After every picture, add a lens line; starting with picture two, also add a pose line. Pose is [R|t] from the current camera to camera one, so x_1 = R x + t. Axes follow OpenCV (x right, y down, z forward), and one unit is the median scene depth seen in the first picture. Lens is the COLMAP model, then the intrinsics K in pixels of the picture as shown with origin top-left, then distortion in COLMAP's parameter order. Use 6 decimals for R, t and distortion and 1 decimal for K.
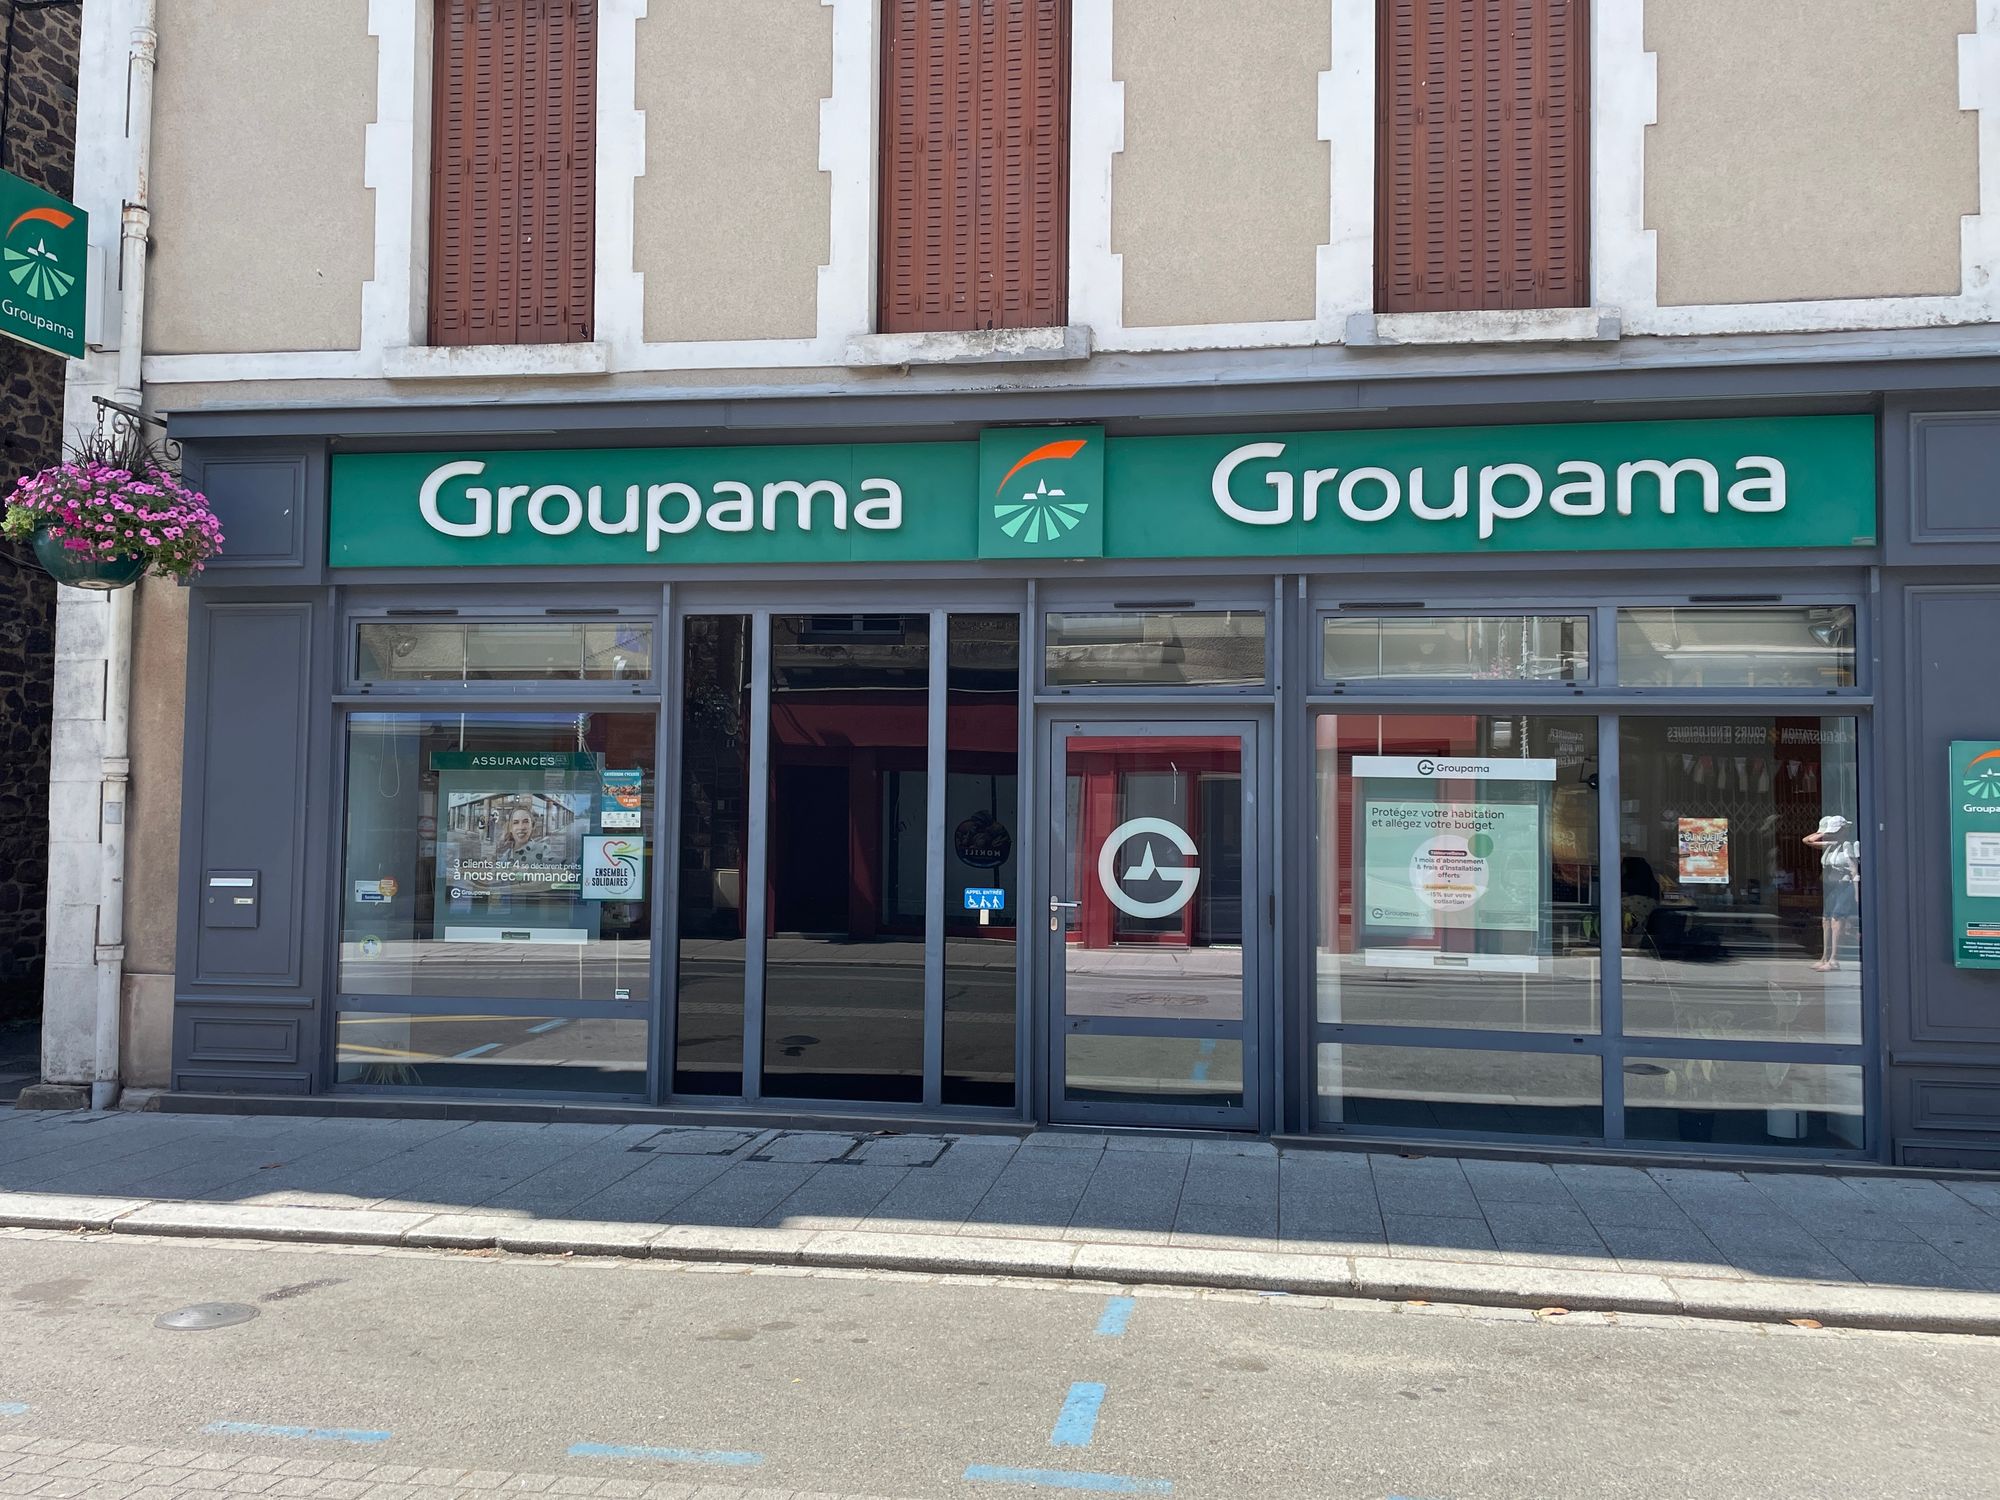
lens RADIAL K [[1625.6, 0, 1011.6], [0, 1625.6, 709.2], [0, 0, 1]] dist [0.119447, -0.170457]
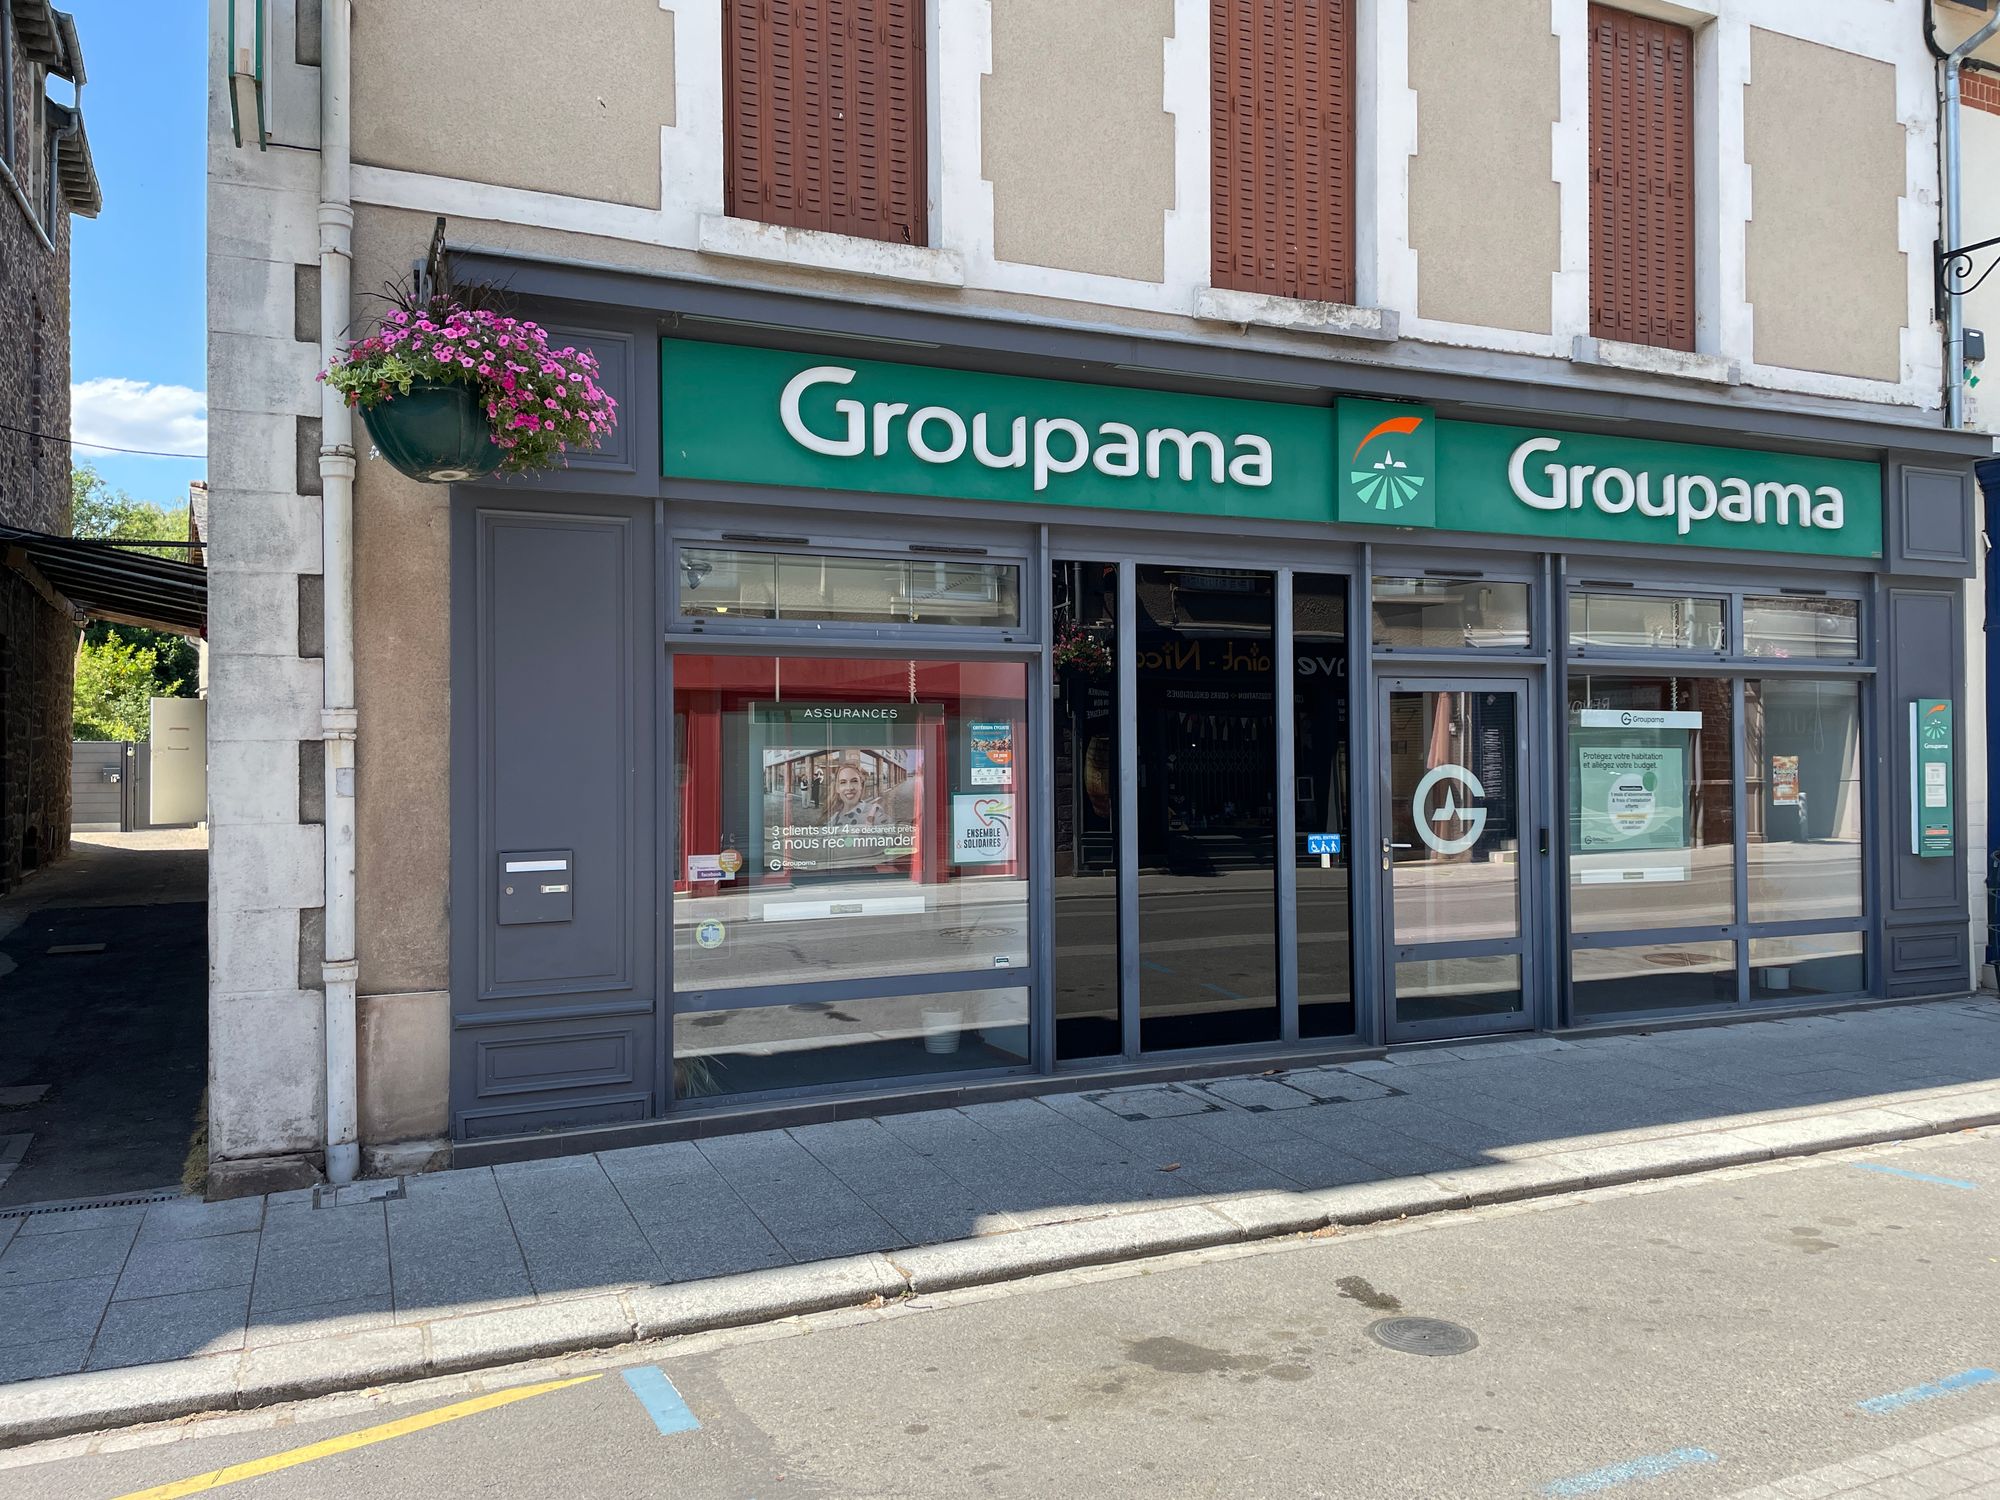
lens RADIAL K [[1497.1, 0, 1001.3], [0, 1497.1, 715.3], [0, 0, 1]] dist [0.110698, -0.158132]
pose [[0.837296, -0.001159, 0.546749, -0.723739], [-0.019078, 0.999327, 0.031335, 0.006149], [-0.546417, -0.036668, 0.836710, 0.295457]]
